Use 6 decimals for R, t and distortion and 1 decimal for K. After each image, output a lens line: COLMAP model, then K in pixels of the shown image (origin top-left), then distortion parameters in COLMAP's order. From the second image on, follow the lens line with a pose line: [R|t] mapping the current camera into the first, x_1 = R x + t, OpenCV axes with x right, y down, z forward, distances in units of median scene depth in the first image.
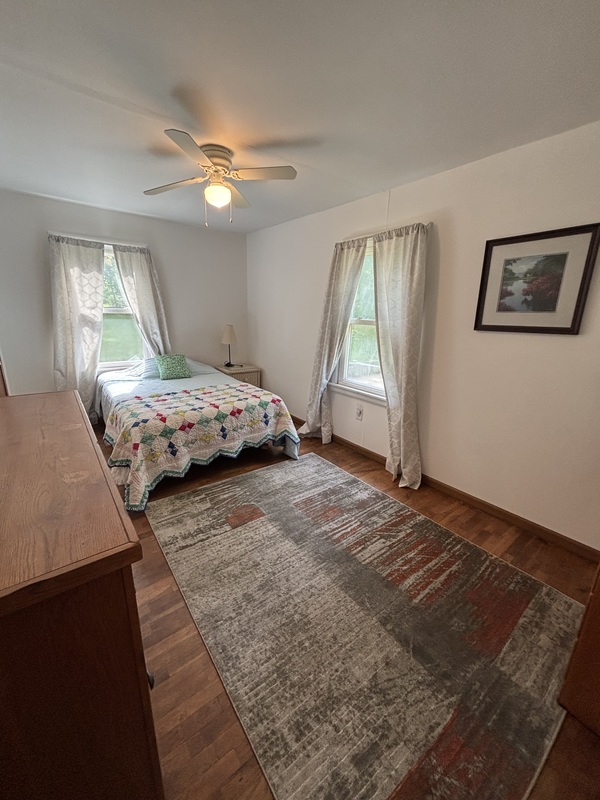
lens RADIAL K [[320.9, 0, 301.5], [0, 320.9, 399.5], [0, 0, 1]] dist [0.022720, 0.002162]
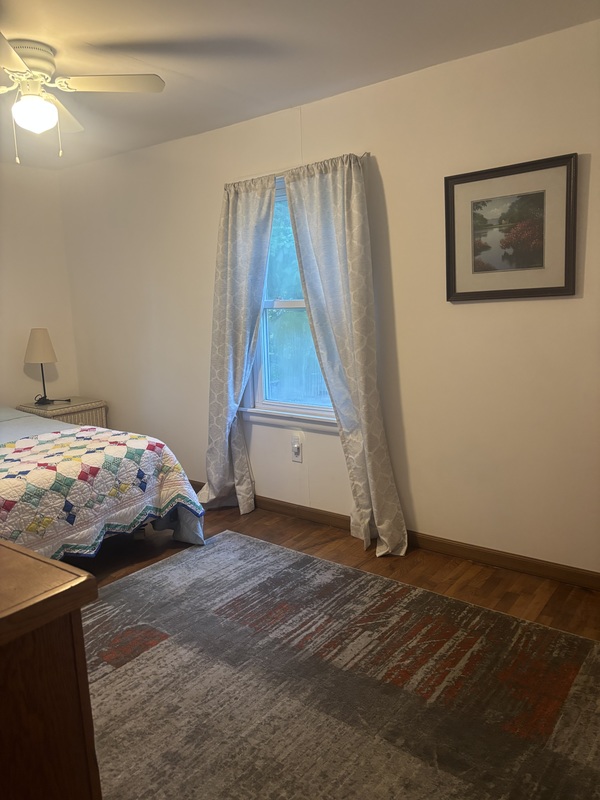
lens RADIAL K [[605.1, 0, 294.6], [0, 605.1, 394.3], [0, 0, 1]] dist [0.104449, -0.037193]
pose [[0.969373, -0.104495, 0.222253, -0.101186], [0.128524, 0.986998, -0.096520, 0.070682], [-0.209278, 0.122129, 0.970200, -0.186389]]
